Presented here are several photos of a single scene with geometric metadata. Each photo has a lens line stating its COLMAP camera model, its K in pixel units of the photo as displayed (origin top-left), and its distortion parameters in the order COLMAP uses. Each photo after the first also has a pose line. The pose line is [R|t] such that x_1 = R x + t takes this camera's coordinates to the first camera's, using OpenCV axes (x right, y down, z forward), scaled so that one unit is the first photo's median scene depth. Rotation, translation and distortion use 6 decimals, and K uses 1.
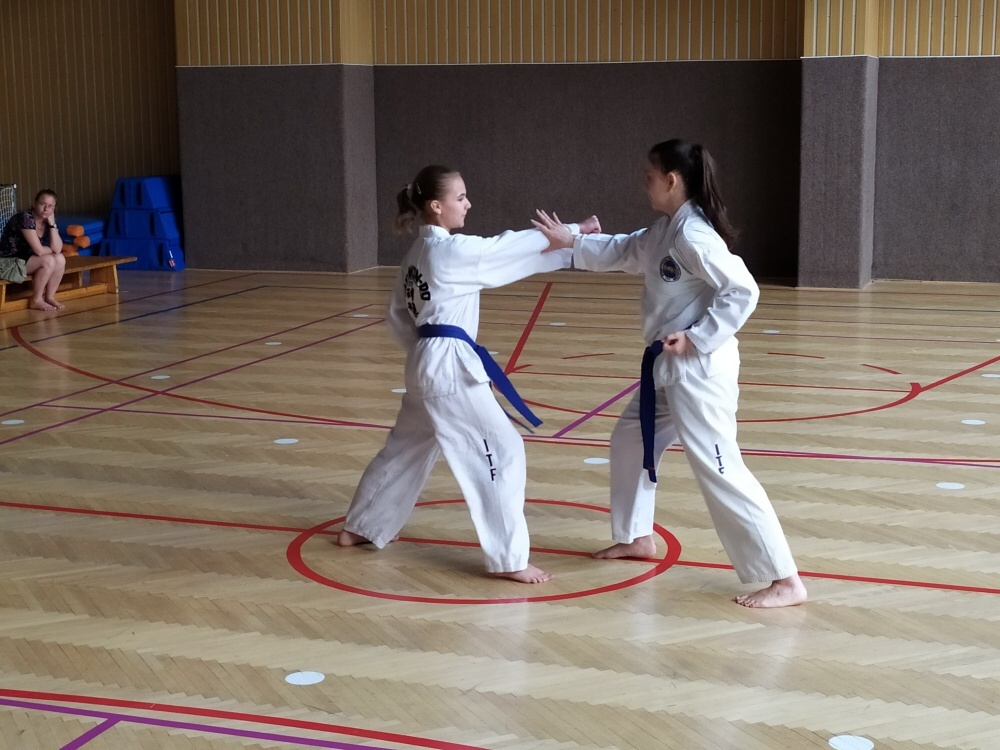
lens RADIAL K [[1696.1, 0, 499.0], [0, 1696.1, 378.3], [0, 0, 1]] dist [0.018250, 0.148627]
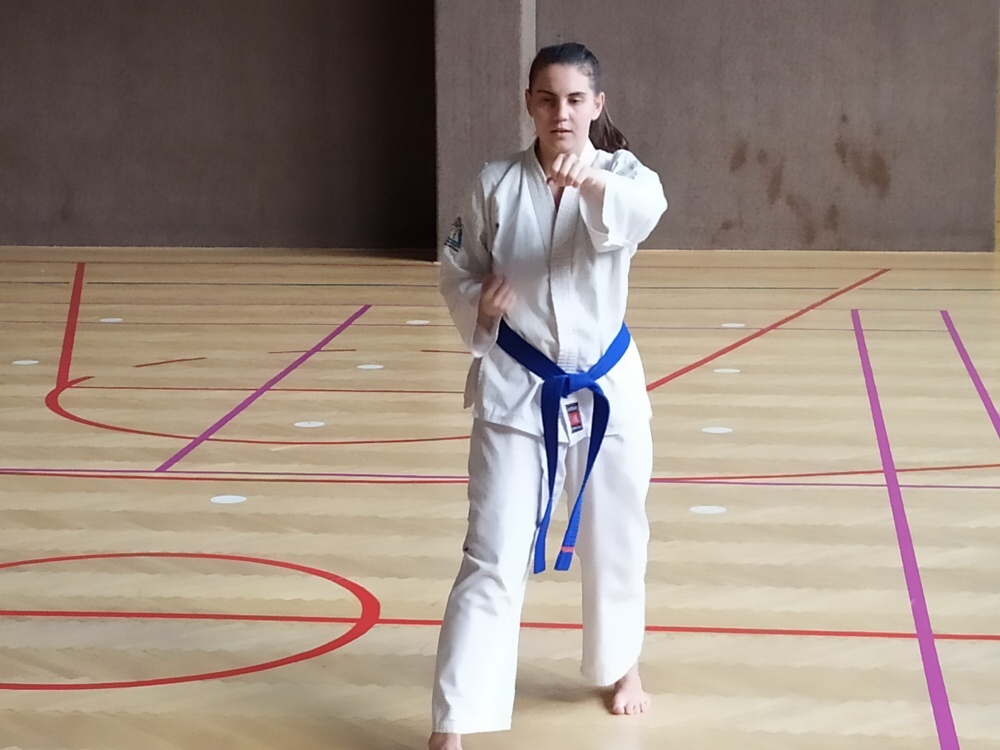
lens RADIAL K [[2533.8, 0, 499.4], [0, 2533.8, 432.5], [0, 0, 1]] dist [-0.024340, 0.593254]
pose [[0.974181, -0.036474, 0.222803, -0.043713], [0.034886, 0.999330, 0.011061, 0.008012], [-0.223057, -0.003002, 0.974801, -0.044006]]
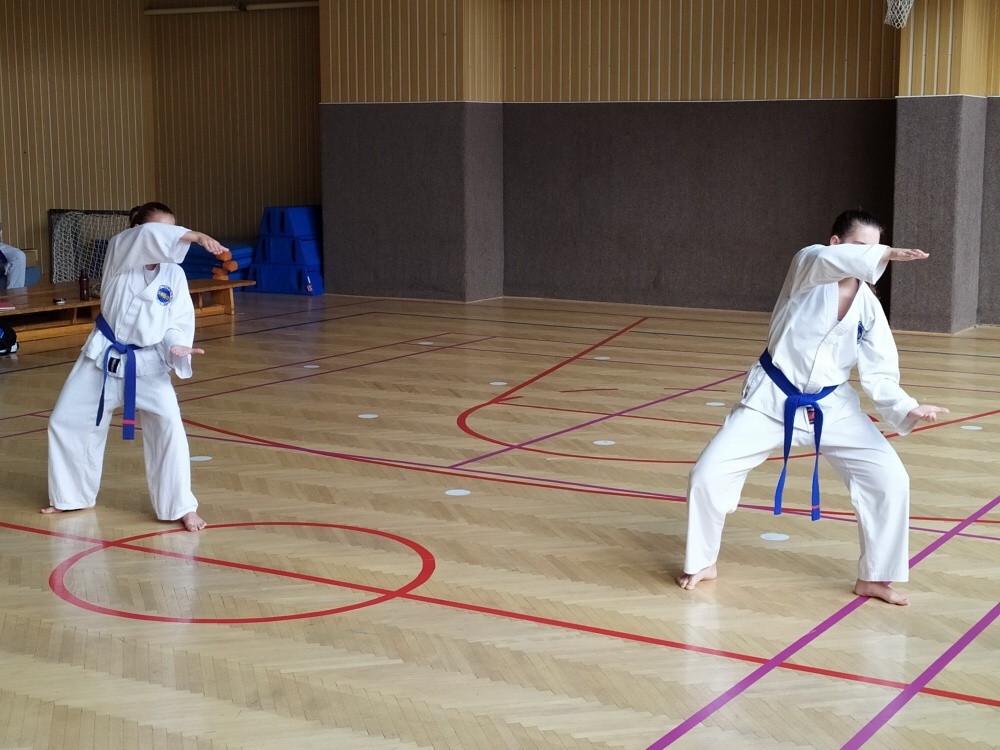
lens RADIAL K [[1647.5, 0, 498.0], [0, 1647.5, 375.9], [0, 0, 1]] dist [0.031070, 0.077872]
pose [[0.977813, 0.039046, -0.205807, 0.179941], [-0.042628, 0.999006, -0.012997, -0.005985], [0.205095, 0.021482, 0.978506, 0.022801]]
